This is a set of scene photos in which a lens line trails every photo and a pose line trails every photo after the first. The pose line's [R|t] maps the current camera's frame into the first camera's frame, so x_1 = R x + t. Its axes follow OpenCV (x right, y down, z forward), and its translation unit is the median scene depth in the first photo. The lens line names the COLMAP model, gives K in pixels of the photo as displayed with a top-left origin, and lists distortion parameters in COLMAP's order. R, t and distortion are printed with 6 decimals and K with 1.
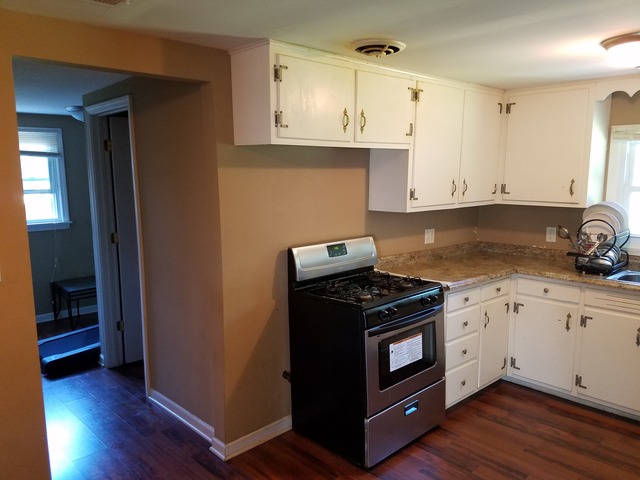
lens RADIAL K [[488.8, 0, 319.2], [0, 488.8, 245.0], [0, 0, 1]] dist [0.174371, -0.295938]
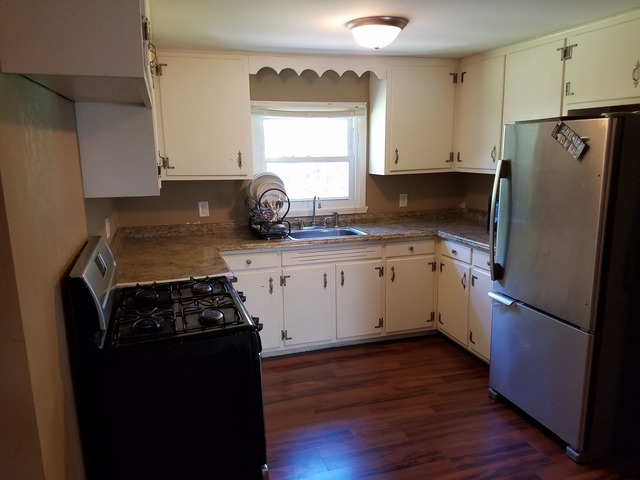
lens RADIAL K [[488.8, 0, 319.2], [0, 488.8, 245.0], [0, 0, 1]] dist [0.174371, -0.295938]
pose [[0.399440, -0.180857, 0.898743, -0.388209], [0.136687, 0.981139, 0.136688, -0.061573], [-0.906512, 0.068248, 0.416627, 0.458195]]
